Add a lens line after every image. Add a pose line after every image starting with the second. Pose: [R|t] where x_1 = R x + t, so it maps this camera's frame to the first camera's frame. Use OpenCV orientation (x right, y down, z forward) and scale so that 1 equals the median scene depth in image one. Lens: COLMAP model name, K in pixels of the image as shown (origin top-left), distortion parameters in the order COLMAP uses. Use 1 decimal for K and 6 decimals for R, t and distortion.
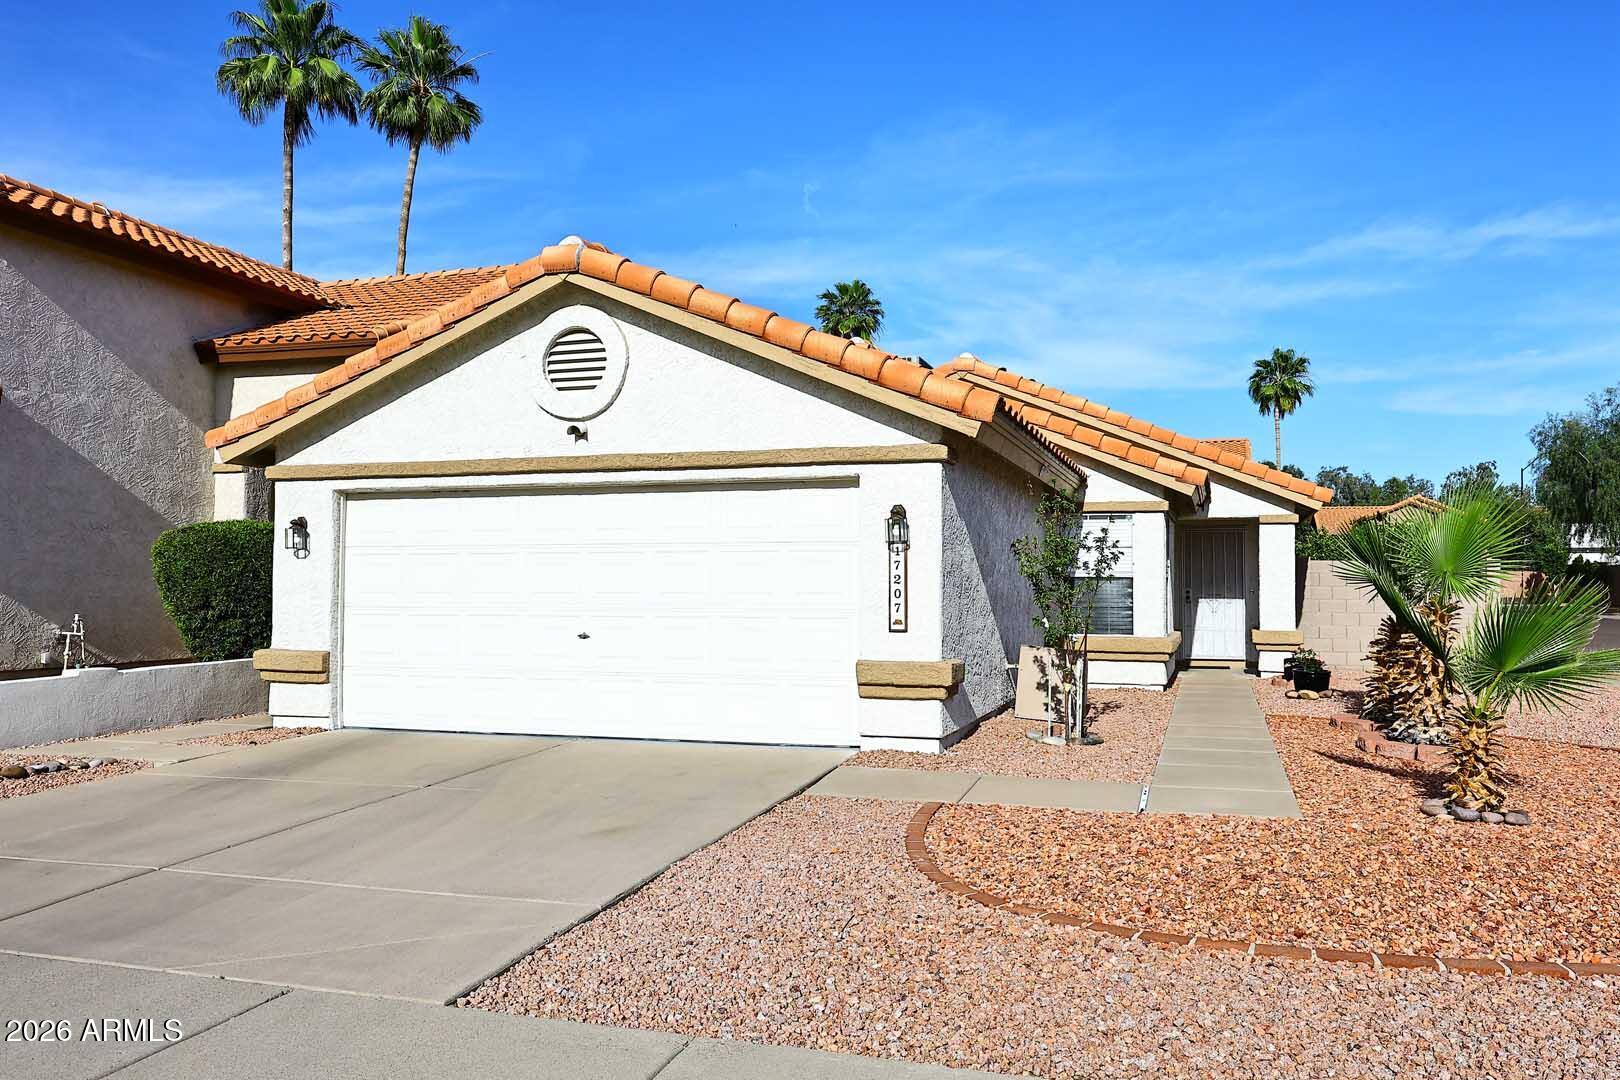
lens RADIAL K [[1310.7, 0, 809.6], [0, 1310.7, 540.6], [0, 0, 1]] dist [0.010876, 0.001807]
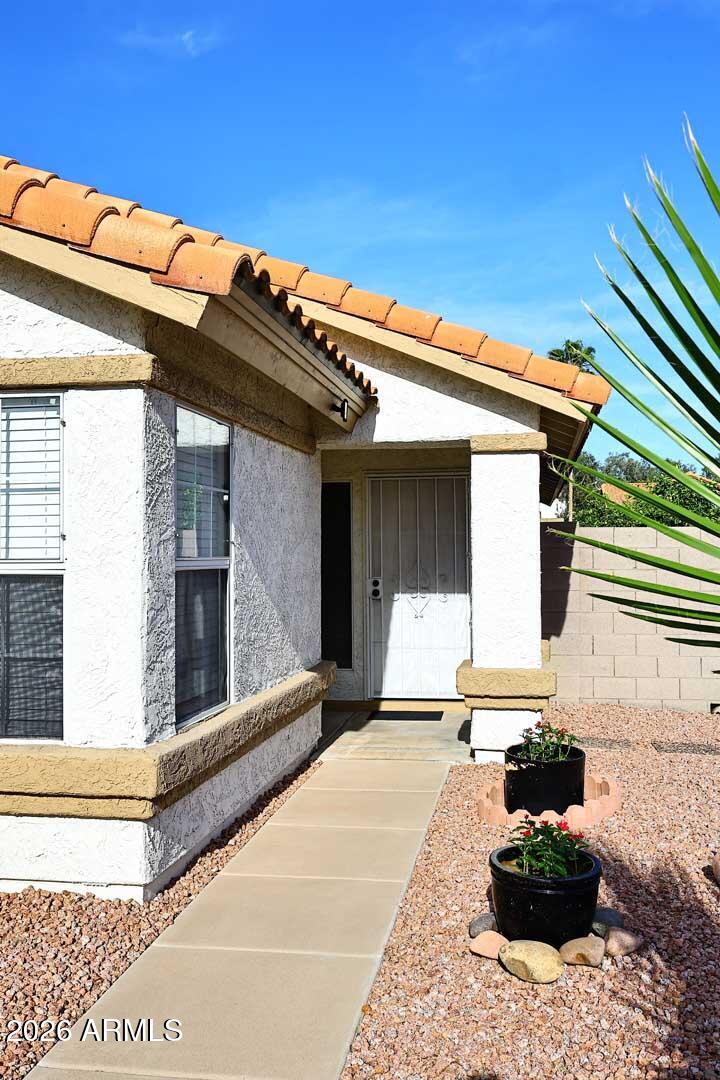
lens RADIAL K [[1034.3, 0, 359.0], [0, 1034.3, 539.6], [0, 0, 1]] dist [-0.027653, 0.000000]
pose [[0.991098, -0.014402, 0.132356, 0.249690], [0.011991, 0.999748, 0.018996, 0.012501], [-0.132597, -0.017240, 0.991020, 0.619999]]
